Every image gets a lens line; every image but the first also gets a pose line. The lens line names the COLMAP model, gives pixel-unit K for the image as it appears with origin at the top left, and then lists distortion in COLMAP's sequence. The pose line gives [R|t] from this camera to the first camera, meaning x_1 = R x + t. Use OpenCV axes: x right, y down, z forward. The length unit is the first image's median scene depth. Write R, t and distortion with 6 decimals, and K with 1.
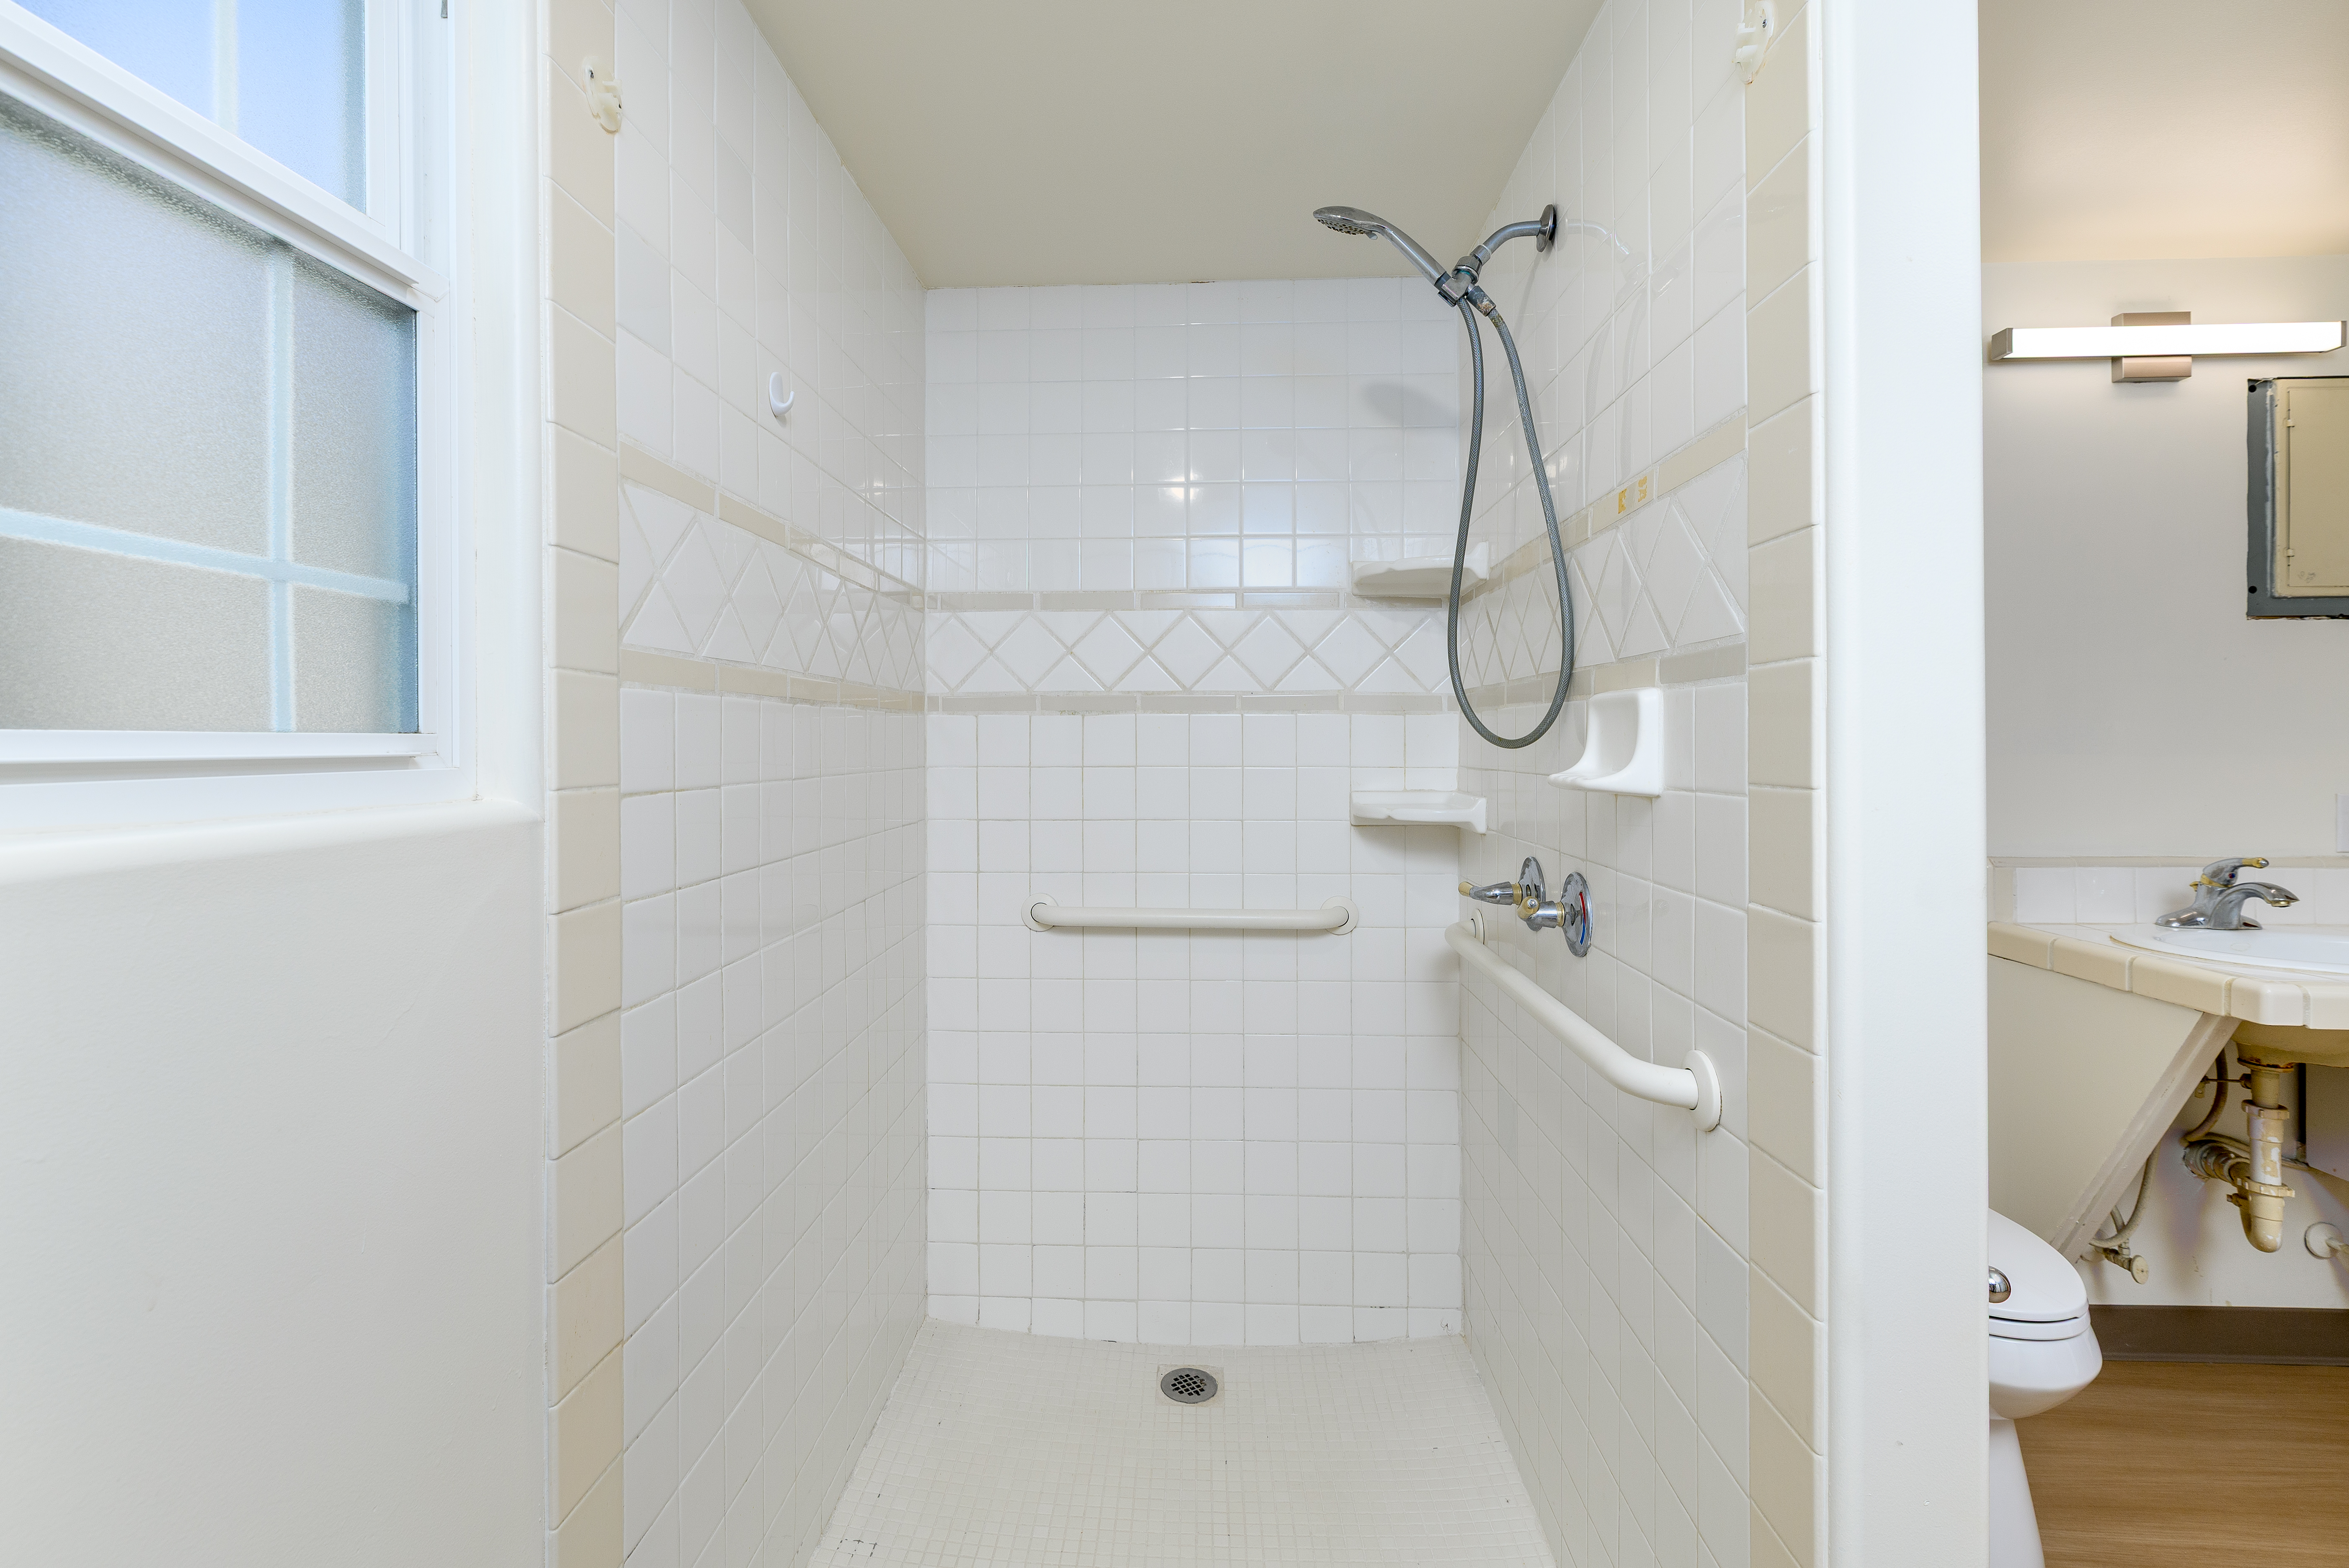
lens RADIAL K [[1093.9, 0, 1169.2], [0, 1093.9, 731.4], [0, 0, 1]] dist [0.000751, 0.000098]
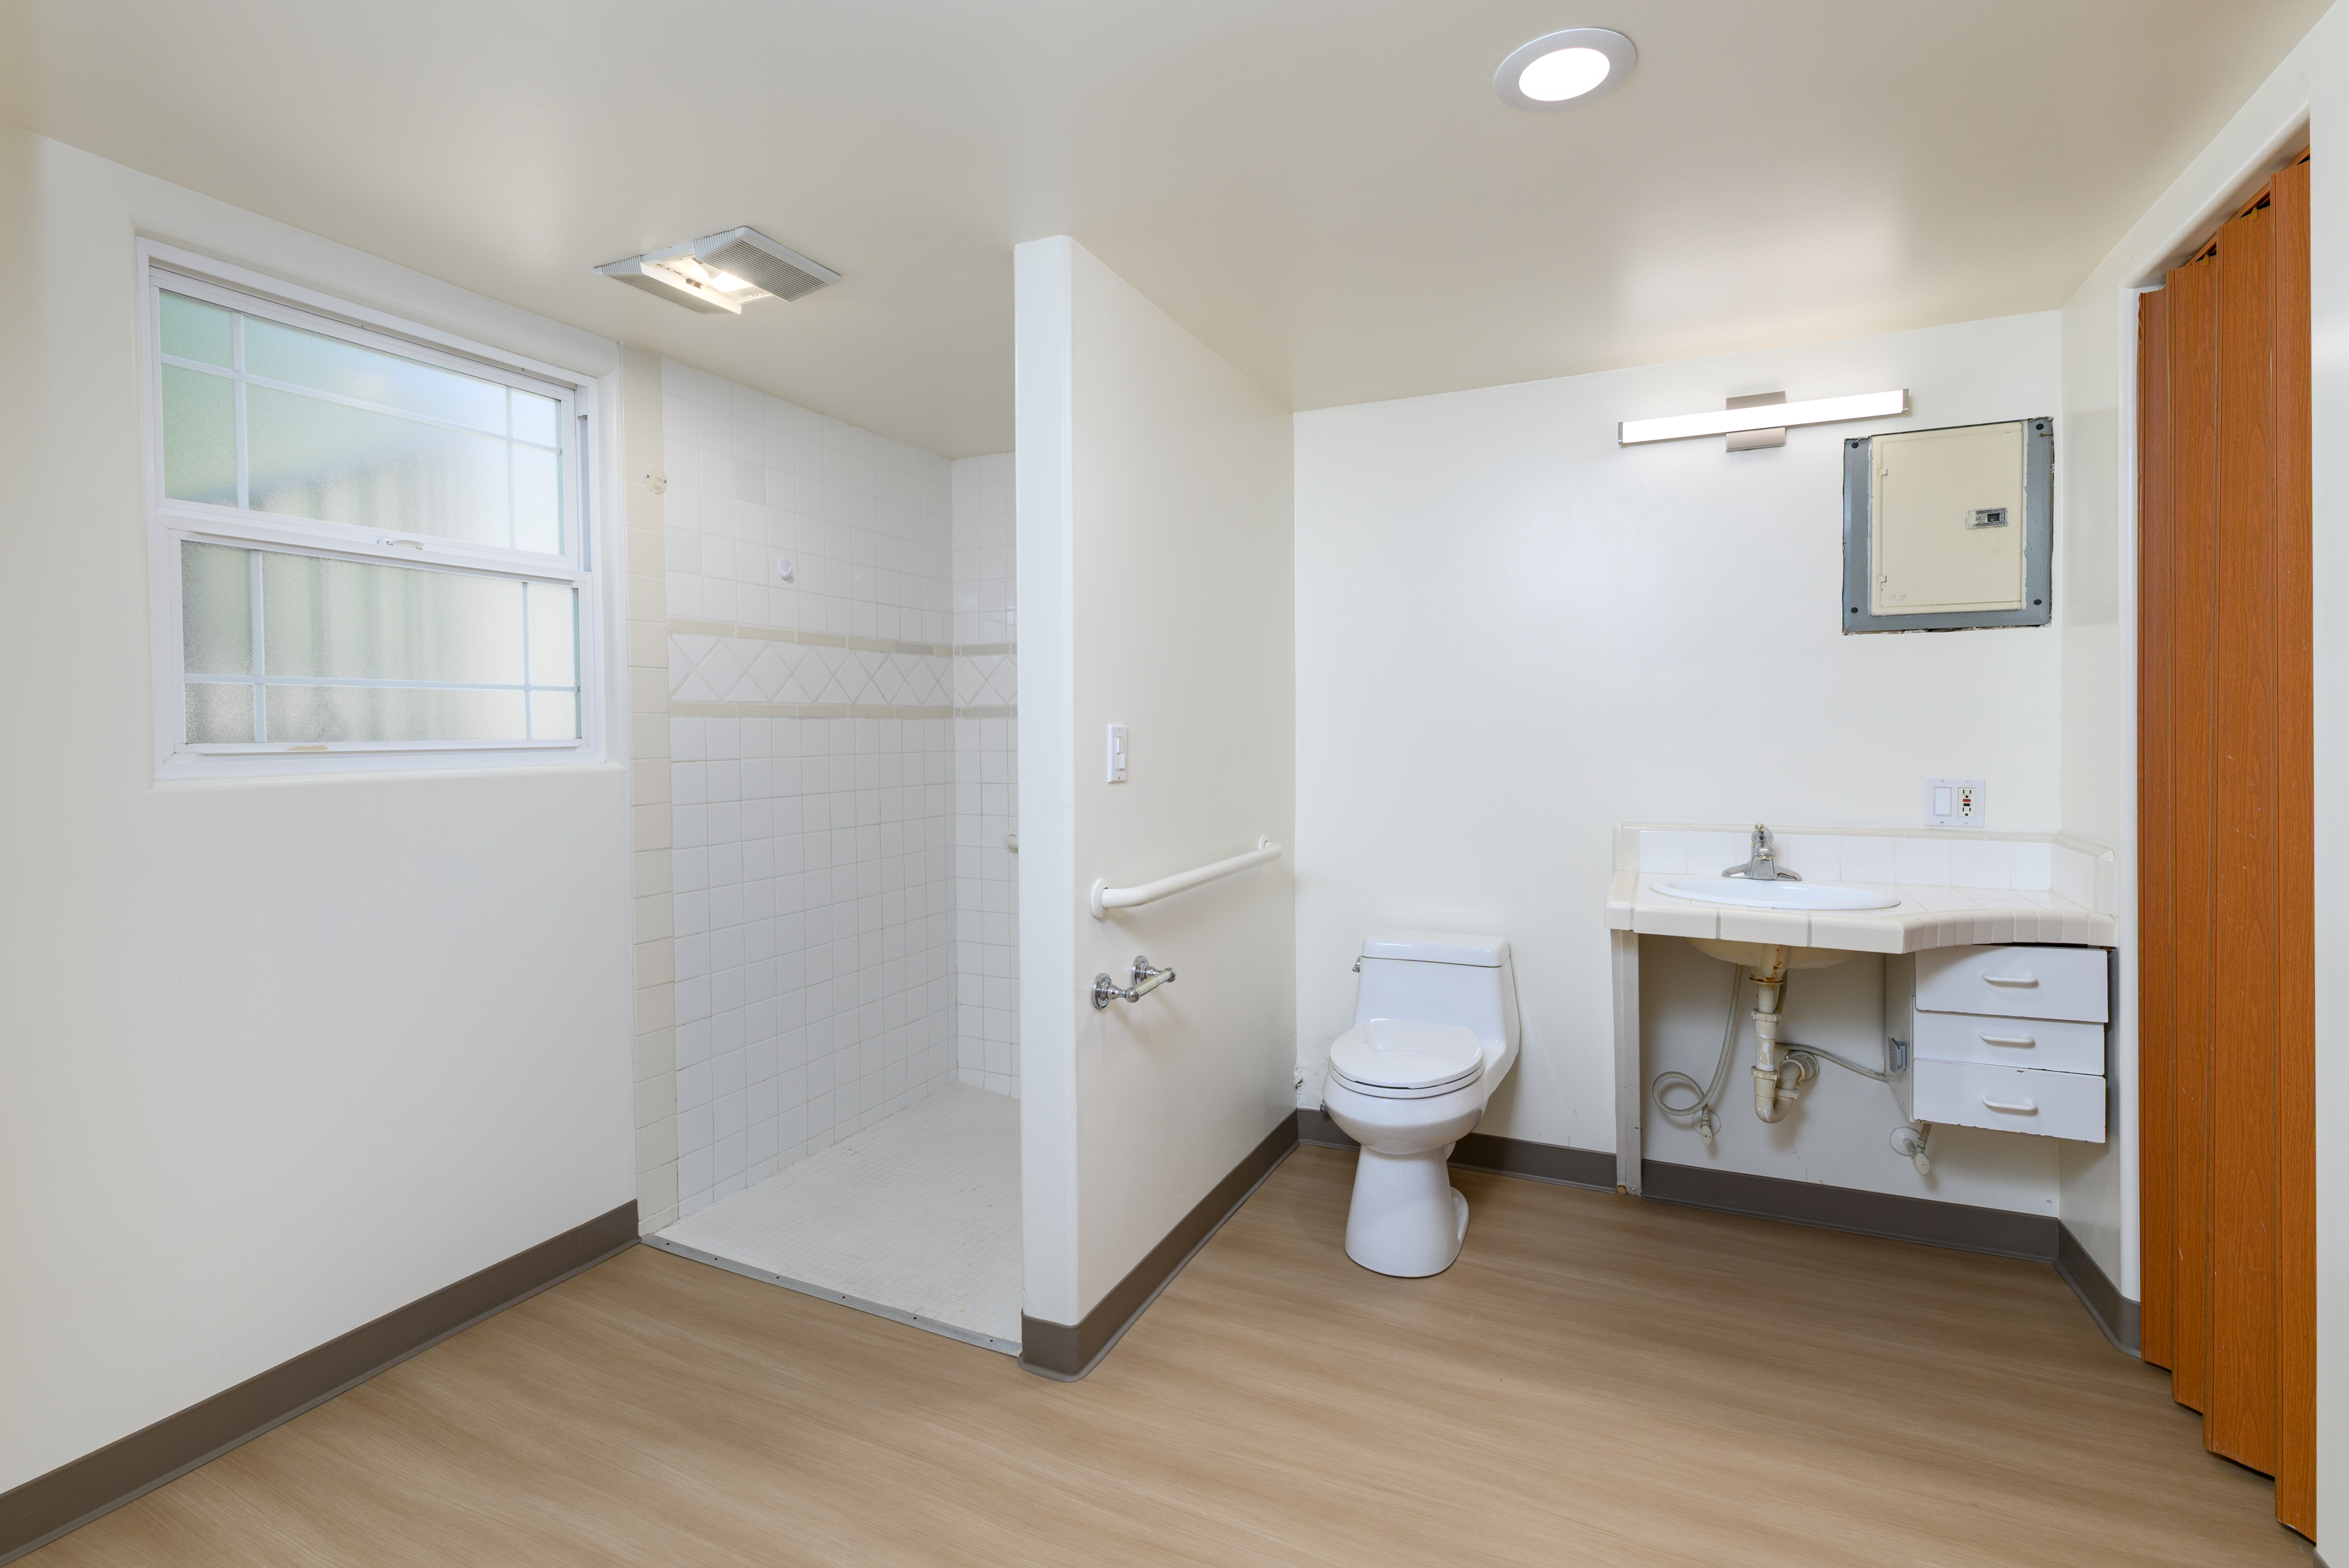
lens RADIAL K [[1093.9, 0, 1169.2], [0, 1093.9, 731.4], [0, 0, 1]] dist [0.000751, 0.000098]
pose [[0.924516, -0.003409, -0.381128, 0.748550], [0.009277, 0.999865, 0.013560, -0.017020], [0.381030, -0.016072, 0.924423, -0.430915]]
